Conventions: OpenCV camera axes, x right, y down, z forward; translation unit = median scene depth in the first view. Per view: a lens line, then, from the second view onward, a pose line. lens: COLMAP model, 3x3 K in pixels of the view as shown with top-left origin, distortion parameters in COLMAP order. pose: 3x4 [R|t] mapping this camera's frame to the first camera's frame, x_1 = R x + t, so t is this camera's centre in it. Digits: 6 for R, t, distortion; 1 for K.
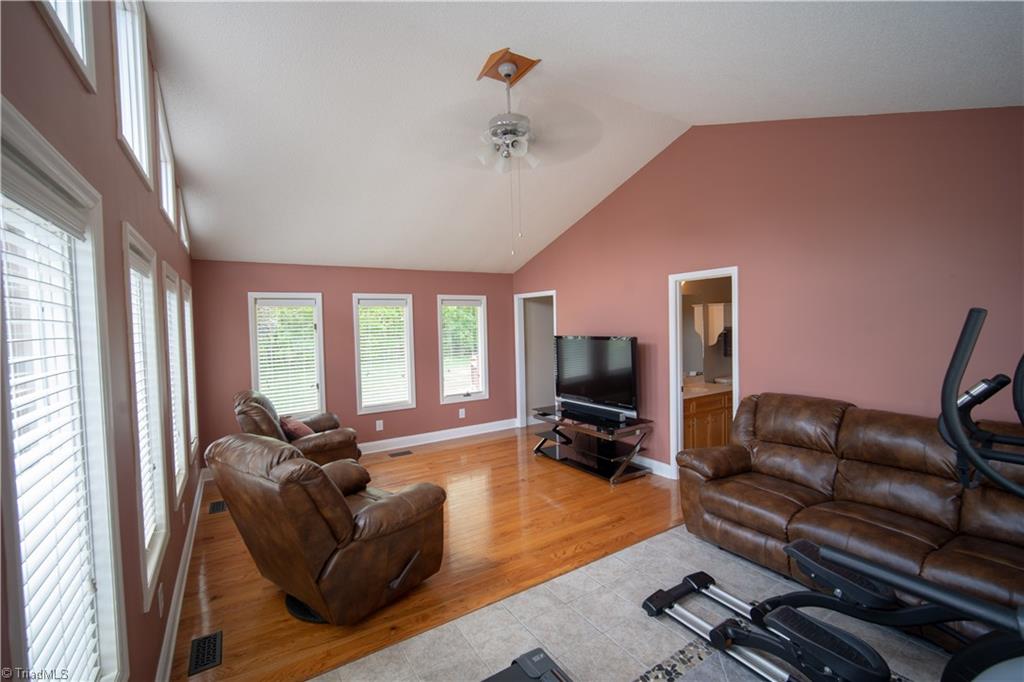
lens RADIAL K [[442.6, 0, 513.5], [0, 442.6, 339.3], [0, 0, 1]] dist [-0.001619, -0.000103]
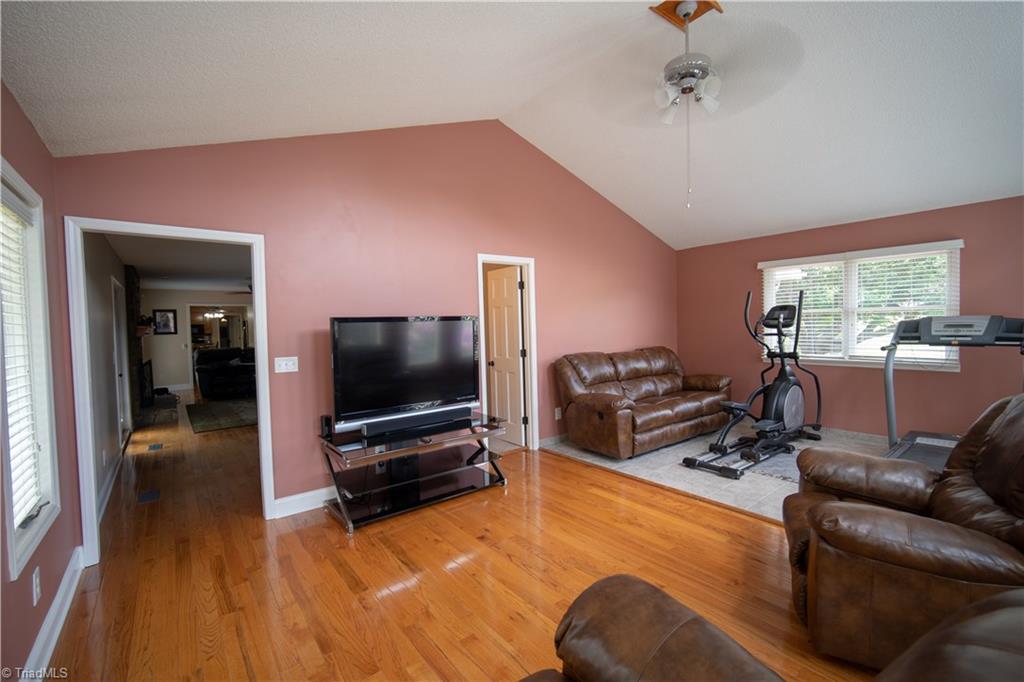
lens RADIAL K [[442.6, 0, 513.4], [0, 442.6, 337.6], [0, 0, 1]] dist [-0.001619, -0.000103]
pose [[-0.094091, -0.002455, 0.995561, -0.989540], [0.072999, 0.997288, 0.009358, 0.052010], [-0.992884, 0.073556, -0.093656, 1.622471]]
